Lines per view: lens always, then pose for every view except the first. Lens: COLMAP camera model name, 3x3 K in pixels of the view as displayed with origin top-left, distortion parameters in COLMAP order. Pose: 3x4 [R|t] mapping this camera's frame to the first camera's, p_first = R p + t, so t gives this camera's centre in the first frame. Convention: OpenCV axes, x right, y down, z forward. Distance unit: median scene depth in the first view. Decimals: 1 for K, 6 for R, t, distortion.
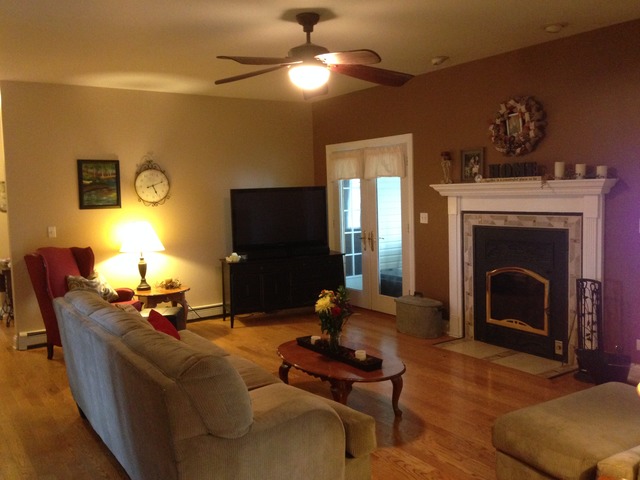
lens RADIAL K [[599.1, 0, 320.0], [0, 599.1, 240.0], [0, 0, 1]] dist [0.063952, 0.005377]
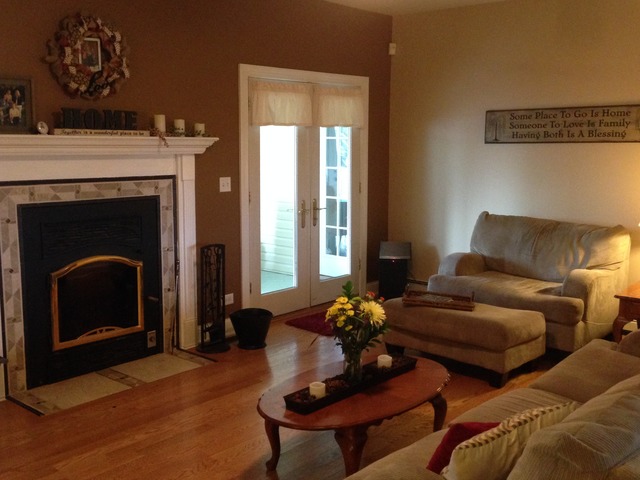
lens RADIAL K [[777.5, 0, 320.0], [0, 777.5, 240.0], [0, 0, 1]] dist [0.197287, -0.000542]
pose [[-0.295697, -0.095233, 0.950523, -0.683404], [0.089022, 0.987941, 0.126676, -0.072656], [-0.951125, 0.122075, -0.283653, 1.064977]]
